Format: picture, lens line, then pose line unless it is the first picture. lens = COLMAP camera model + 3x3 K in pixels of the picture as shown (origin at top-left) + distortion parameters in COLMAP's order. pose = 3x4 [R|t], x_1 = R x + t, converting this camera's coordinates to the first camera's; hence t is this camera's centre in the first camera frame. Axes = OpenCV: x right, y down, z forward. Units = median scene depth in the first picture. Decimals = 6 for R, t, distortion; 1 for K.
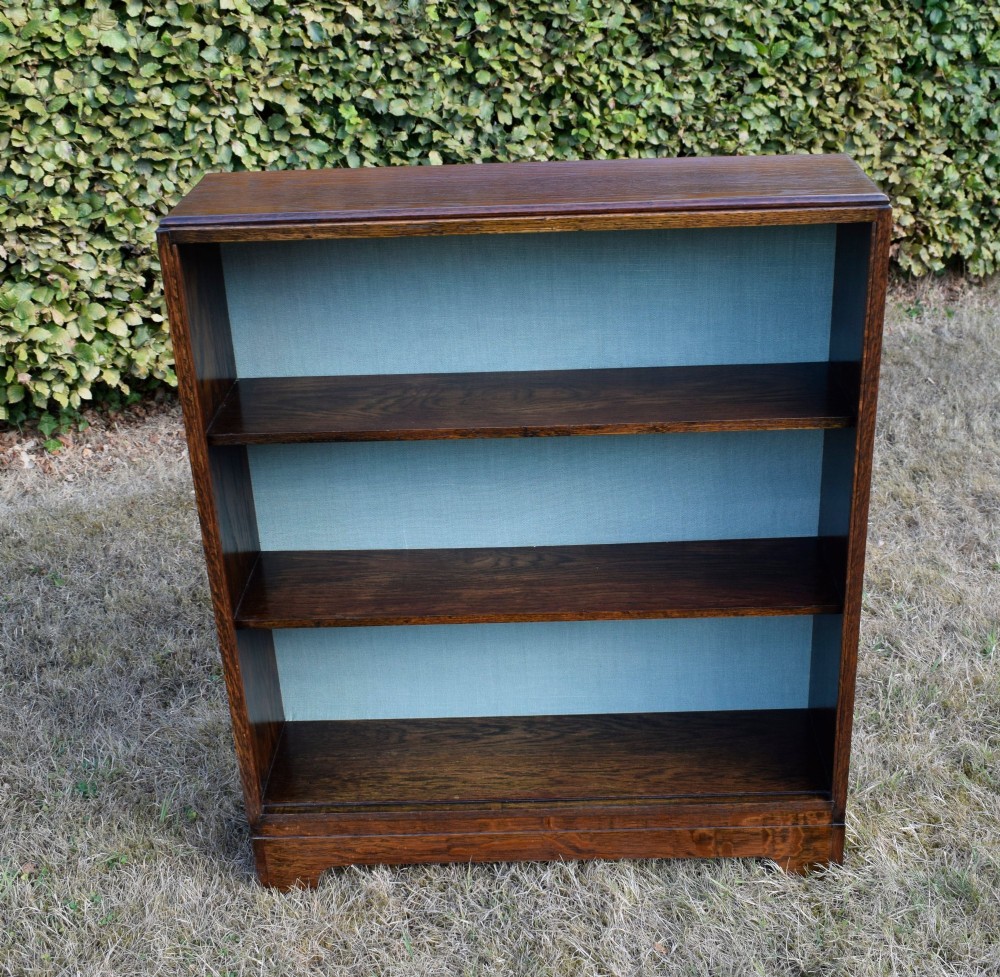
lens RADIAL K [[1343.9, 0, 526.9], [0, 1343.9, 457.9], [0, 0, 1]] dist [-0.037123, 0.000000]
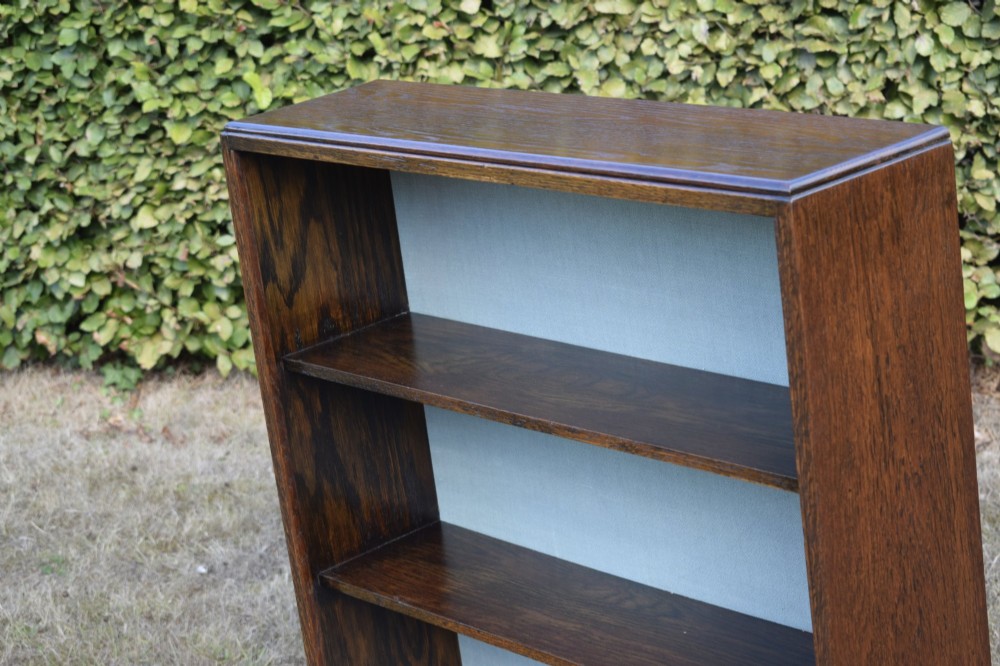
lens RADIAL K [[2234.9, 0, 506.6], [0, 2234.9, 331.9], [0, 0, 1]] dist [-0.024808, 0.000000]
pose [[0.682162, 0.162004, -0.713029, 0.659153], [-0.214597, 0.976562, 0.016574, -0.063837], [0.699002, 0.141707, 0.700939, 0.019348]]
